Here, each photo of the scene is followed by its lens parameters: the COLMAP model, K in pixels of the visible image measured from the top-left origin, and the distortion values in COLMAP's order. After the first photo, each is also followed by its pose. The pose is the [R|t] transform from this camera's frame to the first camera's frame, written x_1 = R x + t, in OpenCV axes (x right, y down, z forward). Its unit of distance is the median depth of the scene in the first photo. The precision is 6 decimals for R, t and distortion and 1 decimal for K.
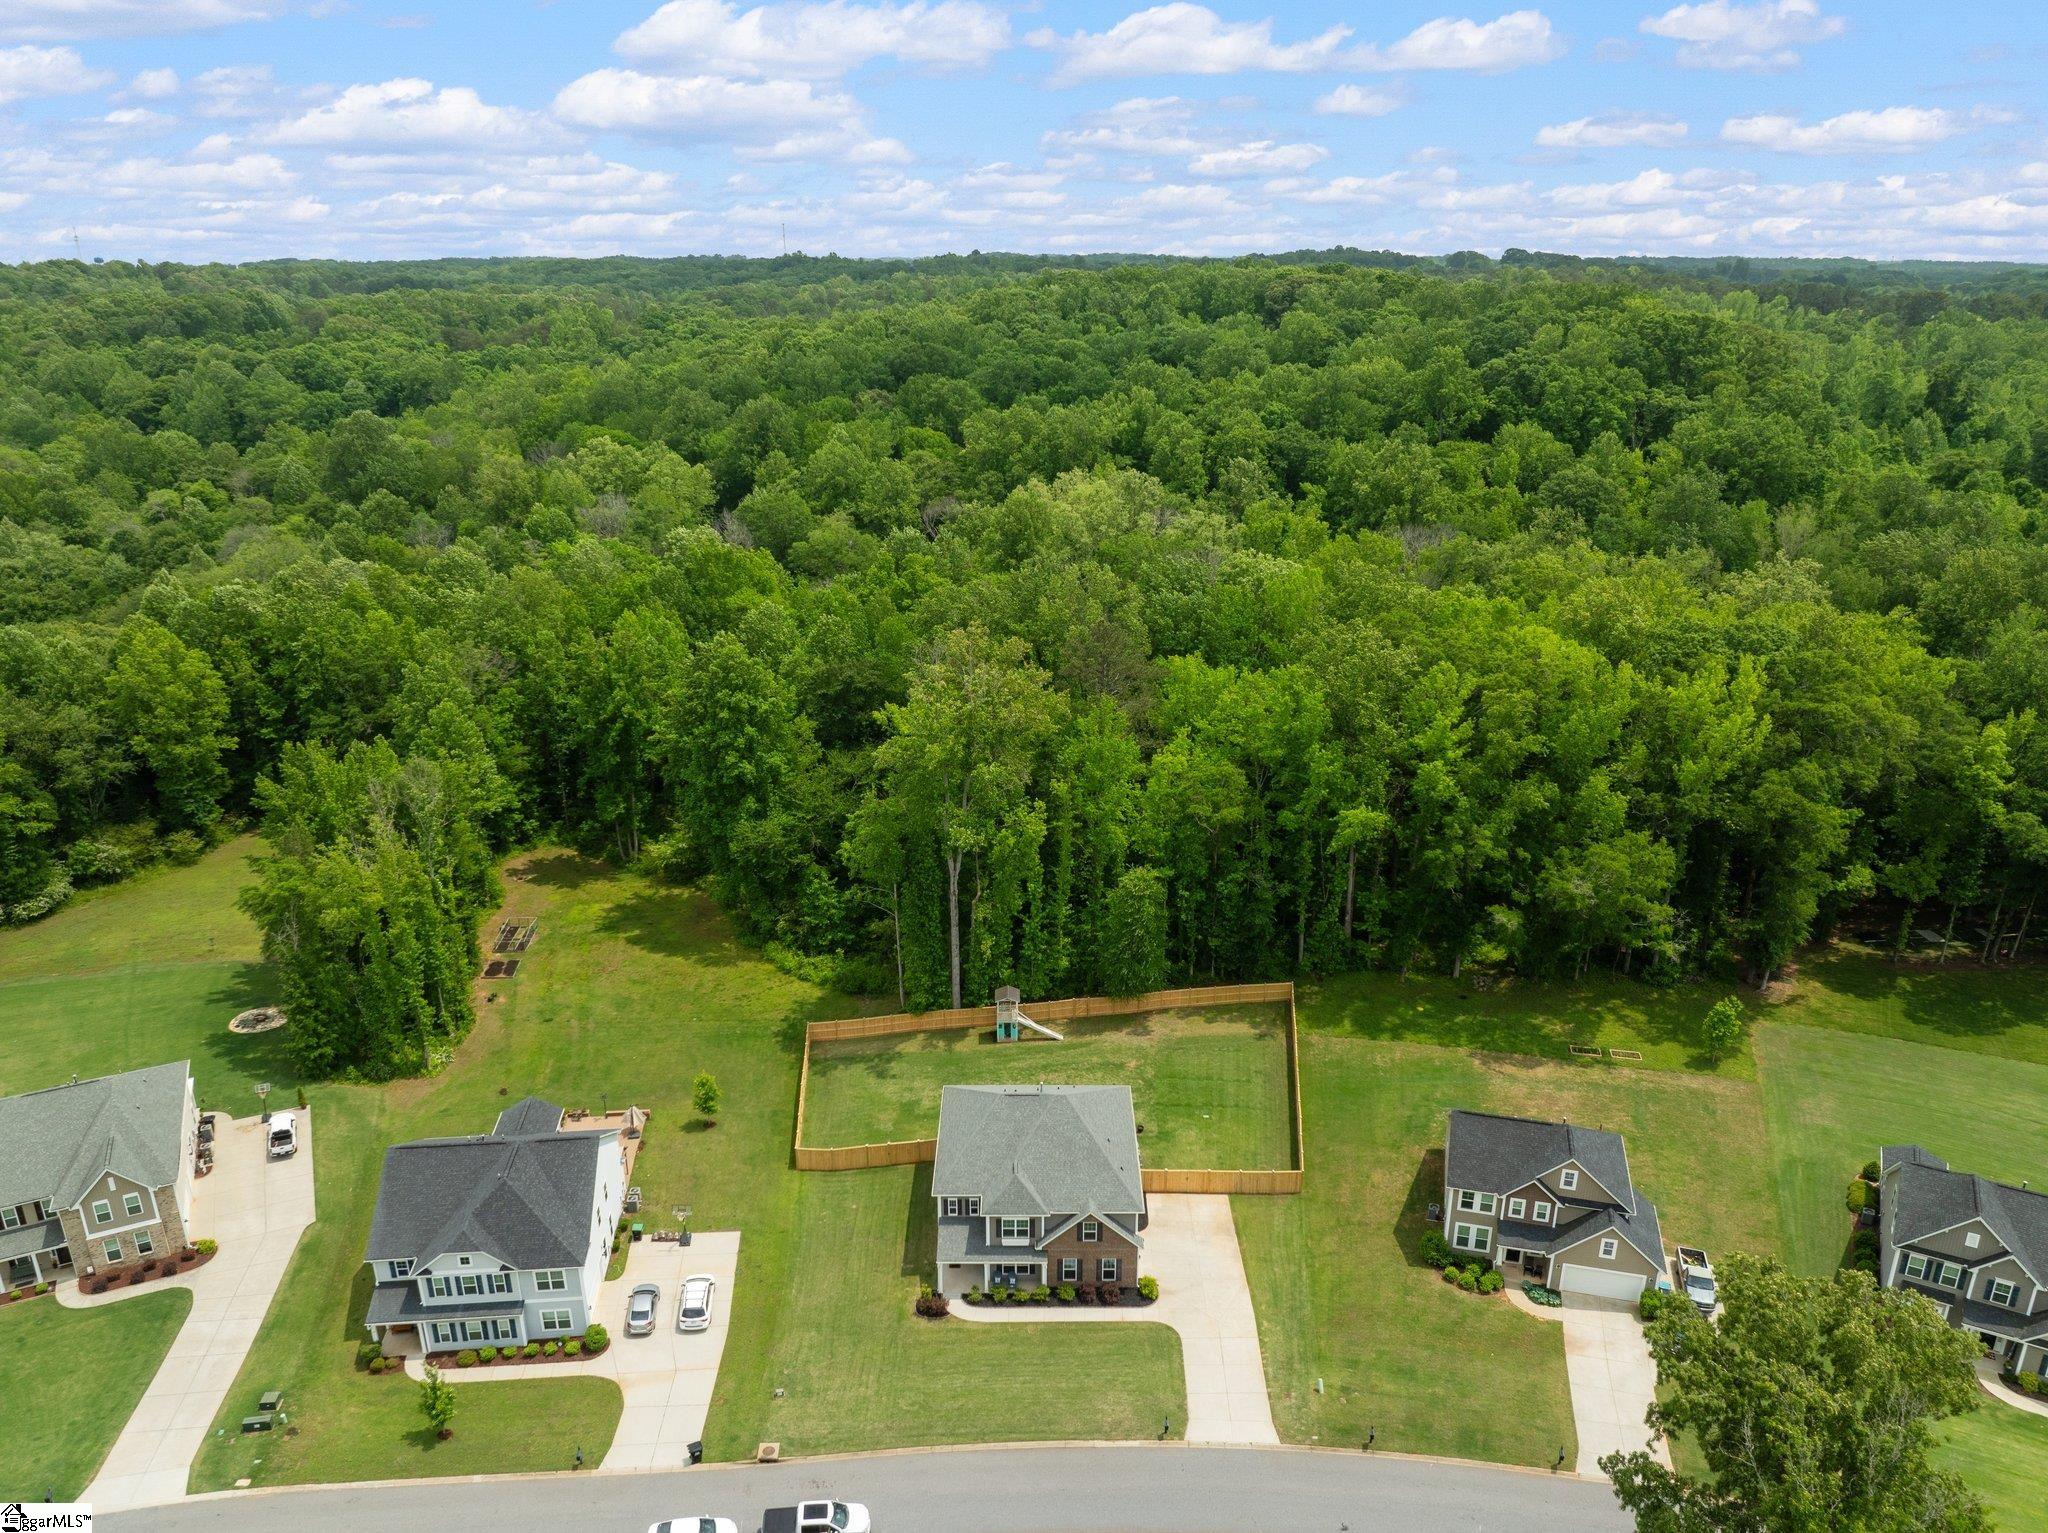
lens RADIAL K [[1441.5, 0, 1024.0], [0, 1441.5, 766.5], [0, 0, 1]] dist [-0.050666, 0.025254]
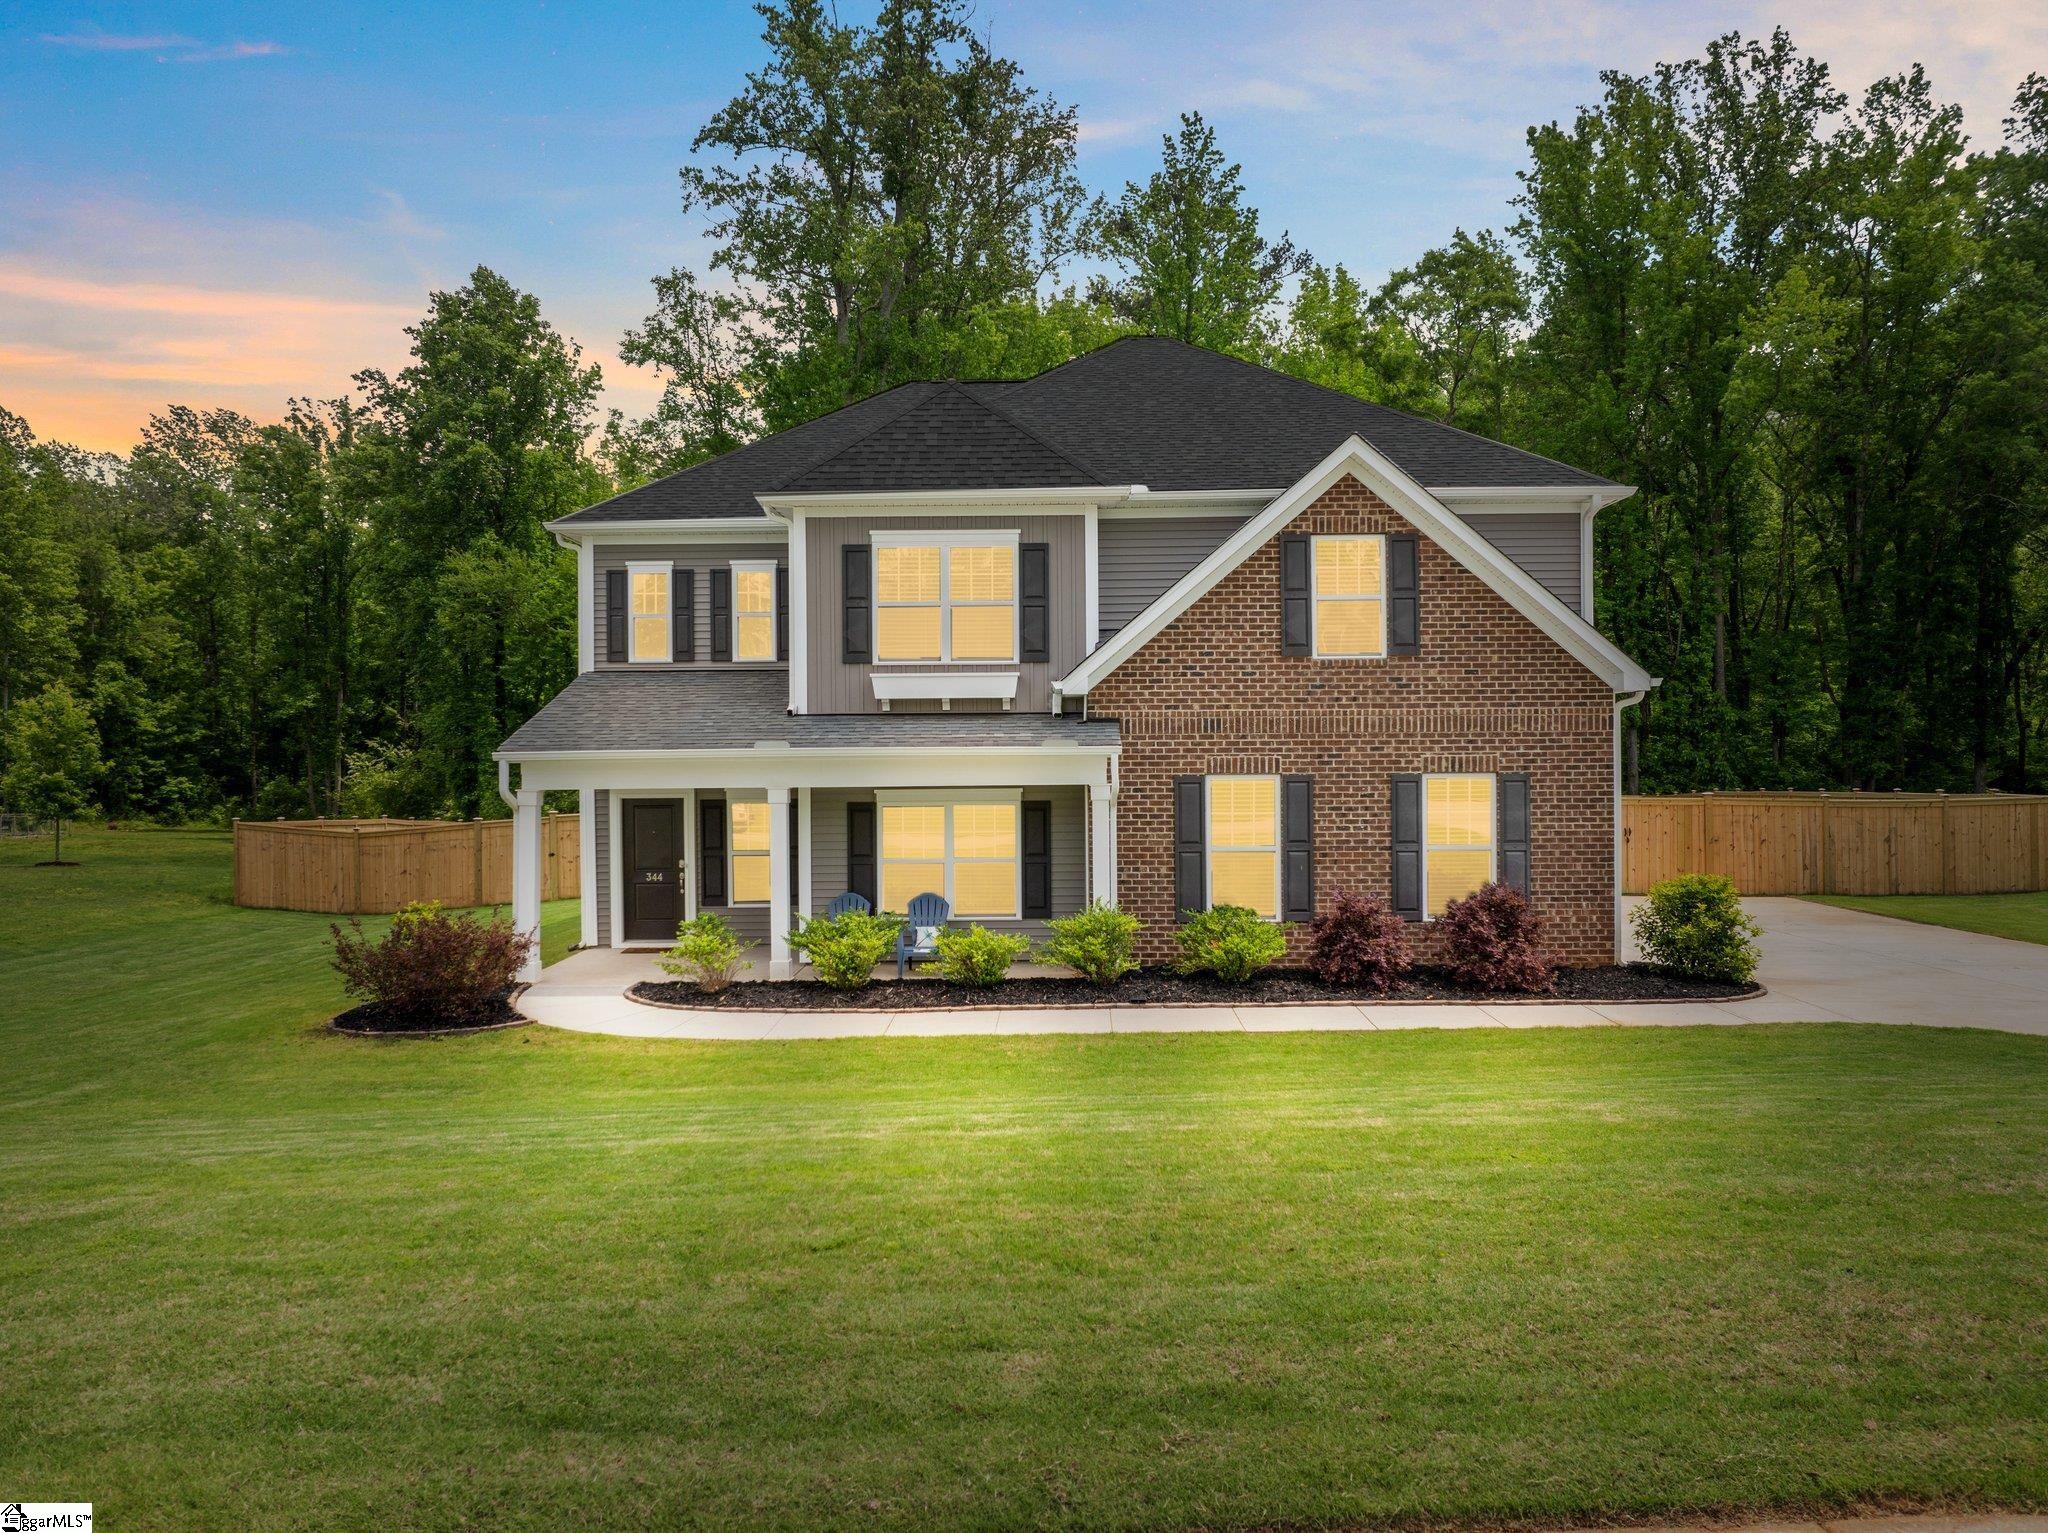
lens RADIAL K [[1445.6, 0, 1024.0], [0, 1445.6, 766.5], [0, 0, 1]] dist [-0.047959, 0.000550]
pose [[0.999922, -0.004305, -0.011687, 0.006042], [0.000168, 0.942952, -0.332930, 0.383818], [0.012454, 0.332902, 0.942879, 0.787483]]
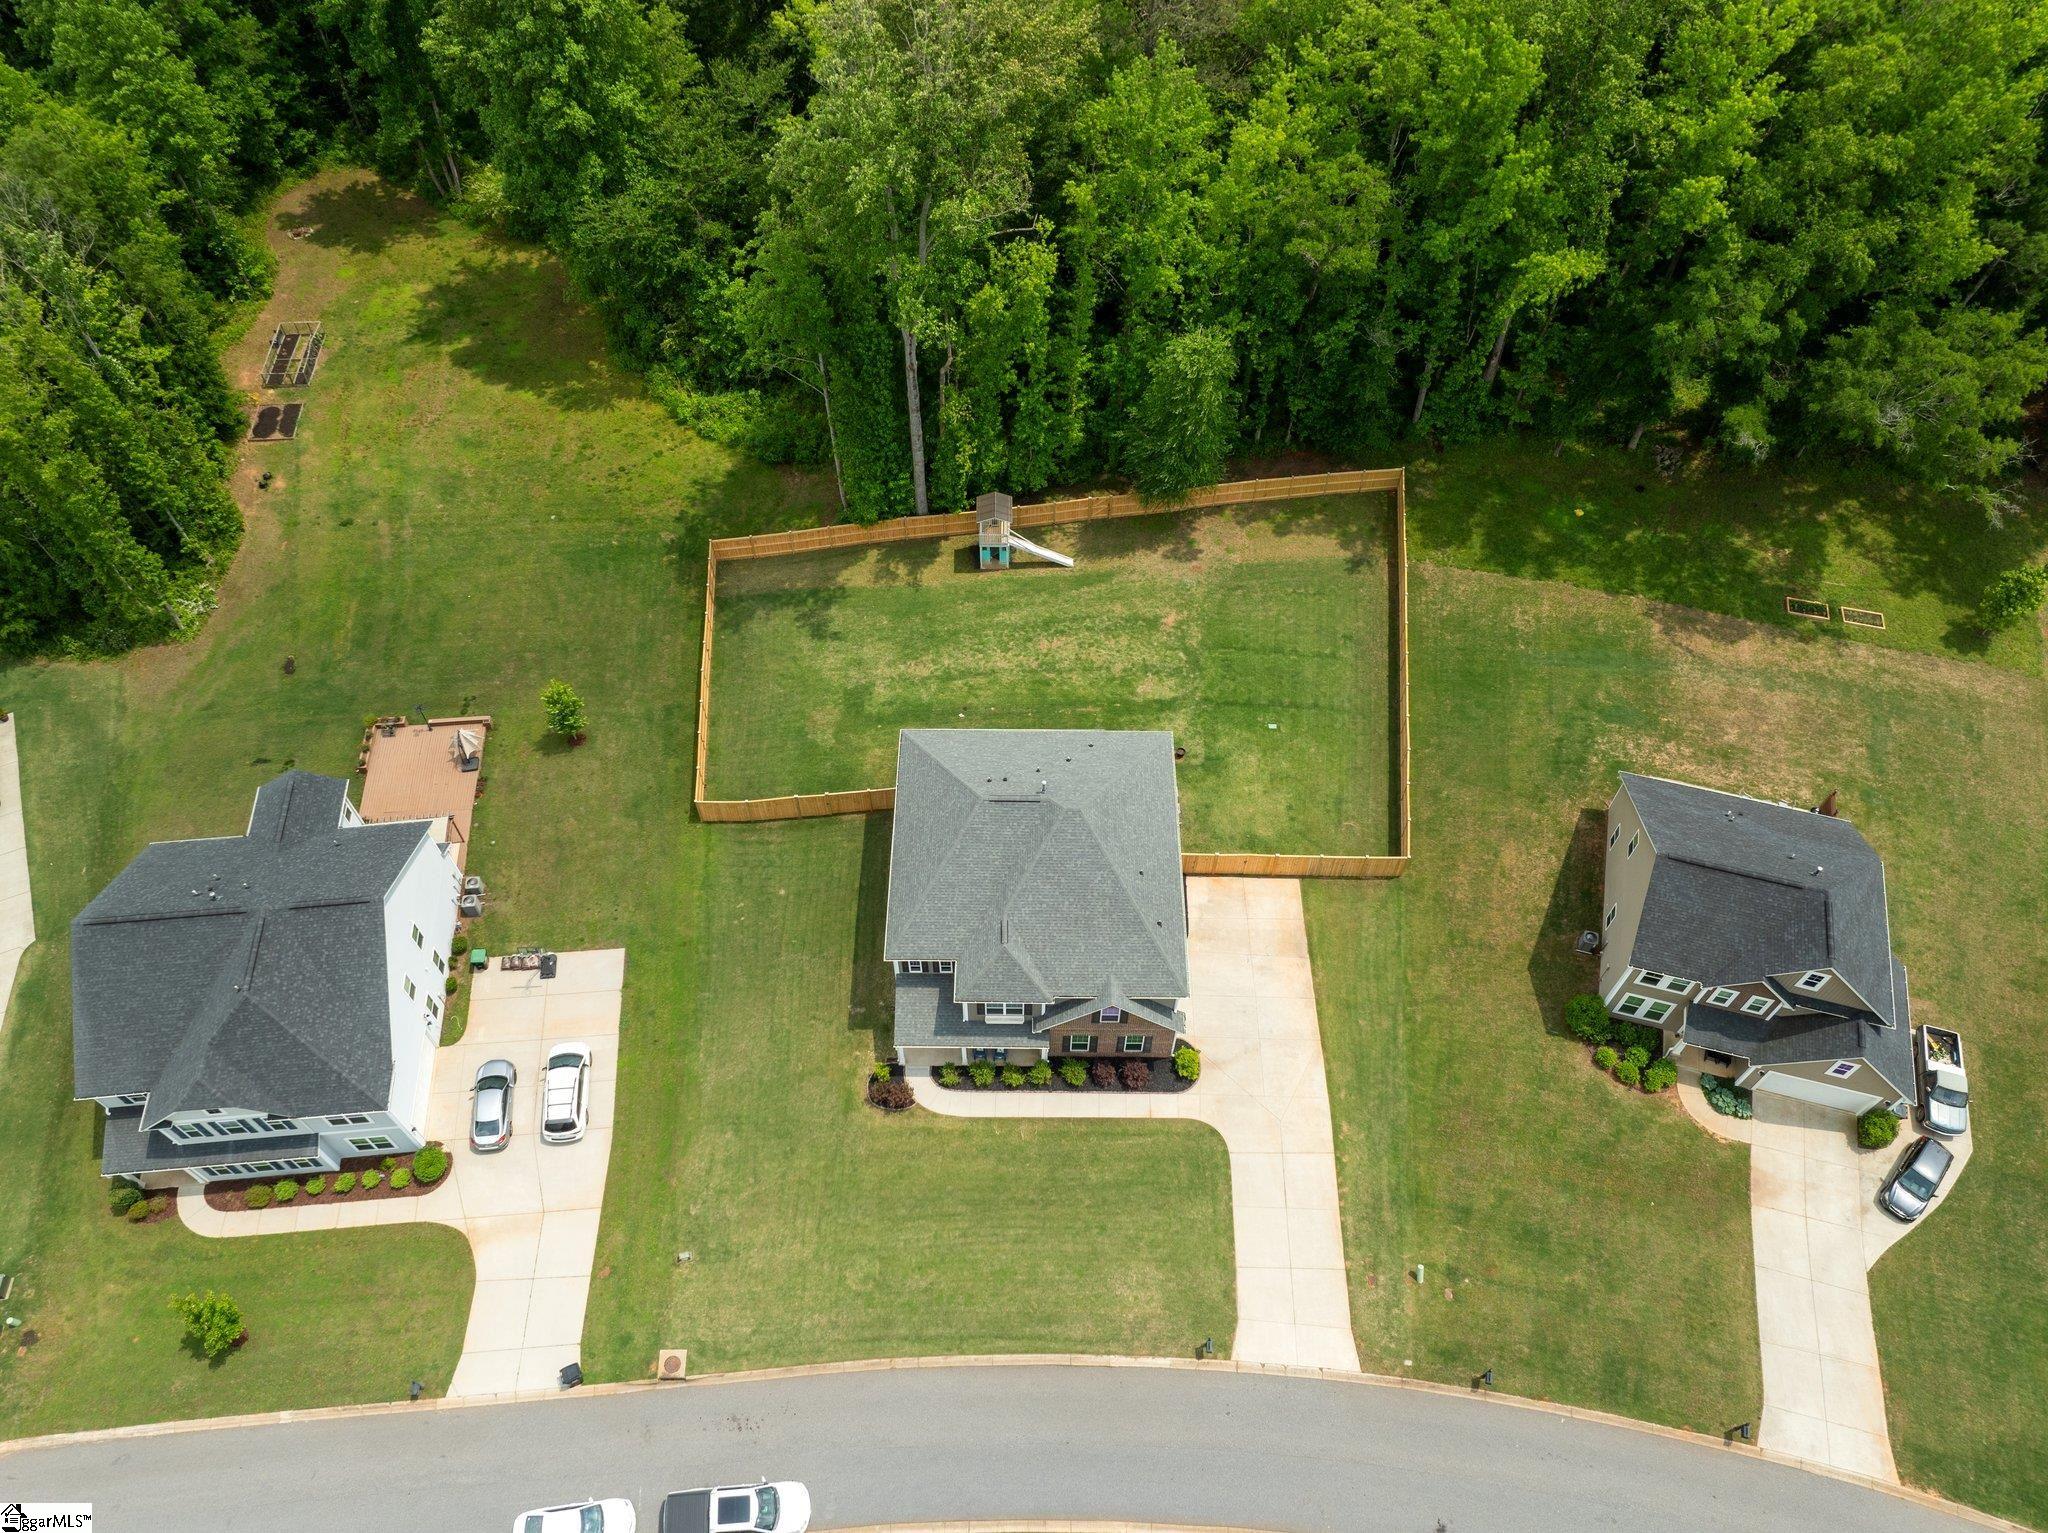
lens RADIAL K [[1441.5, 0, 1024.0], [0, 1441.5, 766.5], [0, 0, 1]] dist [-0.050666, 0.025254]
pose [[0.999970, 0.004988, 0.005983, -0.001065], [-0.007499, 0.824089, 0.566411, -0.165279], [-0.002106, -0.566438, 0.824102, 0.461444]]
